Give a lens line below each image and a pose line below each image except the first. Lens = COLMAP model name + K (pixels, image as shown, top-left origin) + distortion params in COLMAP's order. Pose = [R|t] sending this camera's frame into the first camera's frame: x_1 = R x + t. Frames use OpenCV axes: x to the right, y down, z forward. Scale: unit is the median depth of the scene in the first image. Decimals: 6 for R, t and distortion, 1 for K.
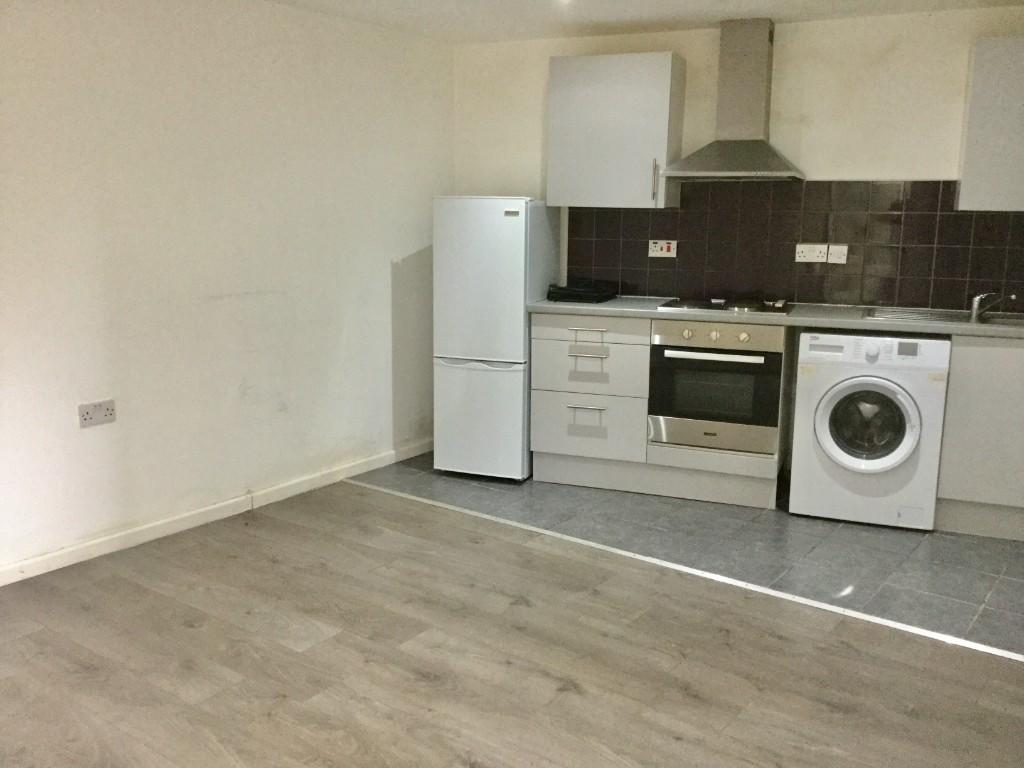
lens RADIAL K [[949.0, 0, 512.0], [0, 949.0, 384.0], [0, 0, 1]] dist [0.115516, -0.236237]
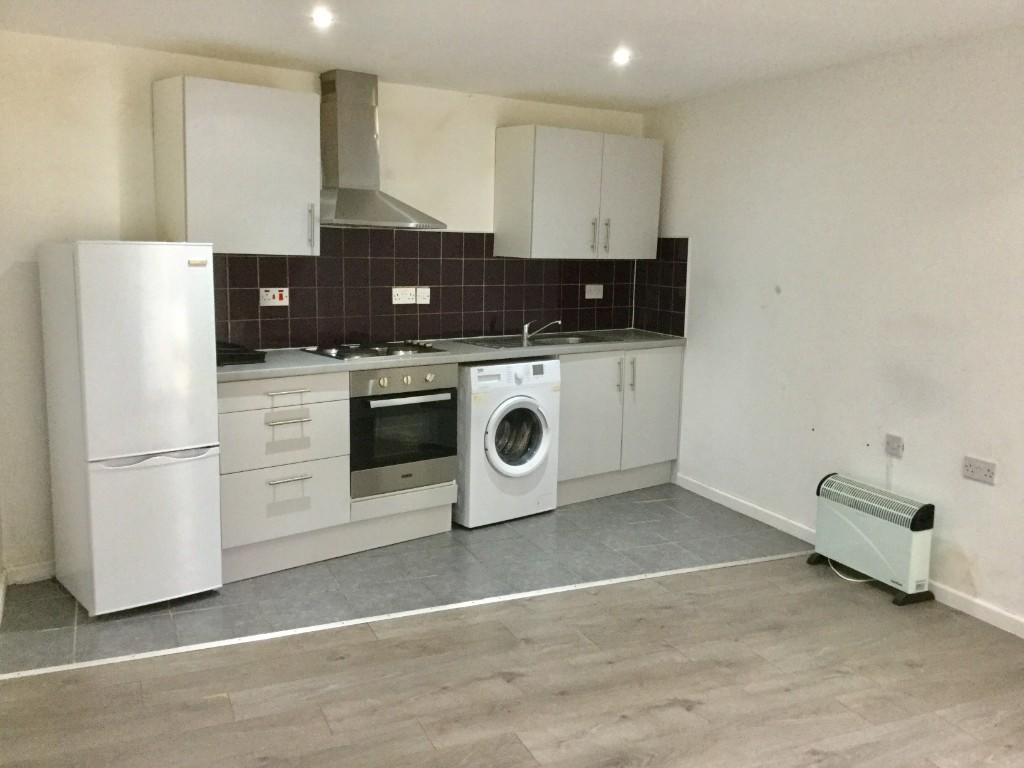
lens RADIAL K [[949.0, 0, 512.0], [0, 949.0, 384.0], [0, 0, 1]] dist [0.115516, -0.236237]
pose [[0.460346, -0.132162, 0.877847, -0.630115], [0.148005, 0.986442, 0.070897, -0.101396], [-0.875315, 0.097288, 0.473665, 0.412522]]
